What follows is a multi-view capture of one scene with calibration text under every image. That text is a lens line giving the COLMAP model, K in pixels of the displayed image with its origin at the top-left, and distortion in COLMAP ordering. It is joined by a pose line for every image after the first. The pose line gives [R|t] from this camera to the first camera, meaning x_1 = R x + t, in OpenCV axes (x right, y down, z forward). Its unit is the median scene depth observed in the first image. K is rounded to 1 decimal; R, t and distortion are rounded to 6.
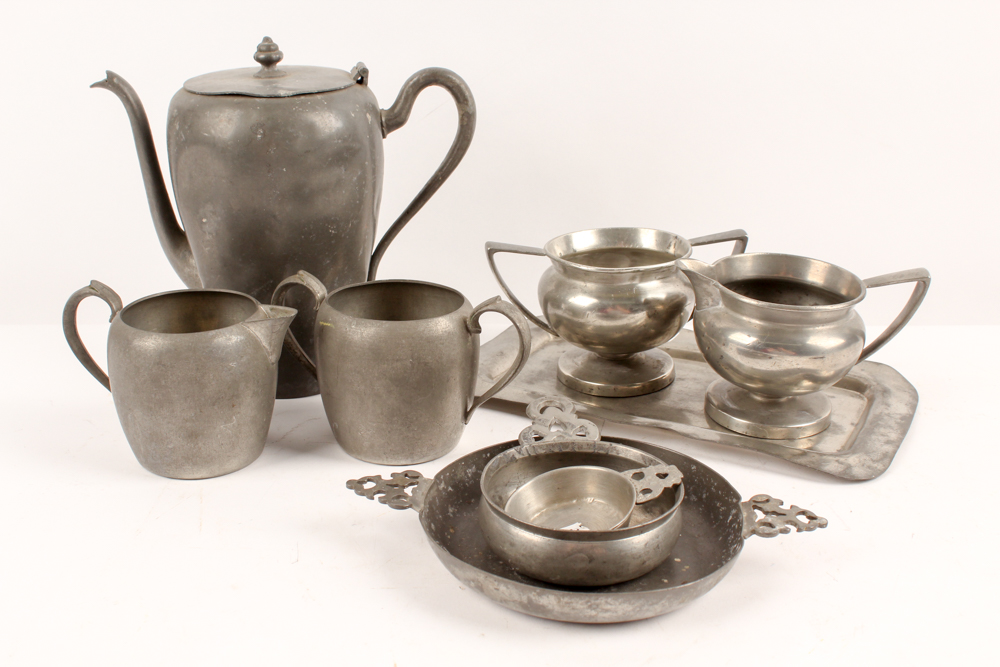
lens RADIAL K [[1156.1, 0, 505.3], [0, 1156.1, 327.1], [0, 0, 1]] dist [-0.097791, 0.000000]
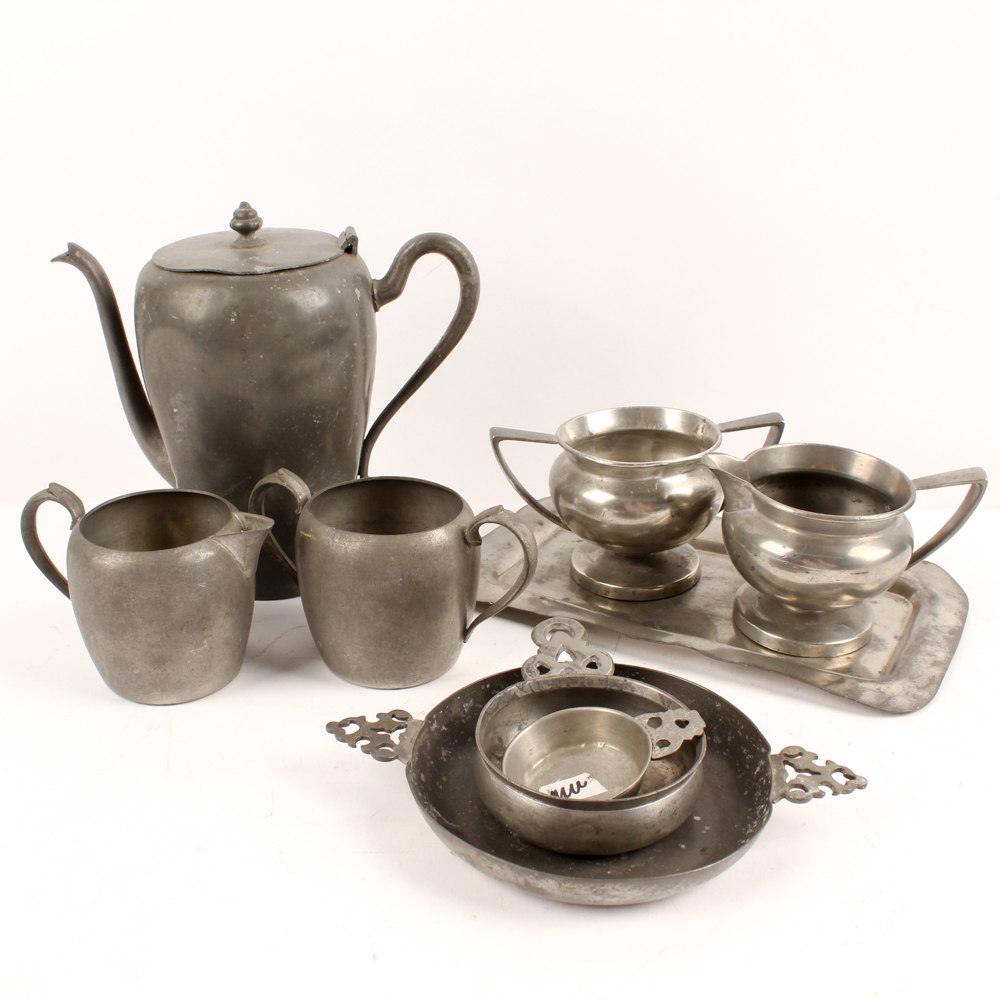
lens RADIAL K [[1196.7, 0, 493.1], [0, 1196.7, 508.9], [0, 0, 1]] dist [-0.158908, 0.000000]
pose [[0.999517, 0.005447, -0.030592, 0.017379], [-0.003646, 0.998273, 0.058624, -0.082601], [0.030858, -0.058484, 0.997811, 0.093565]]
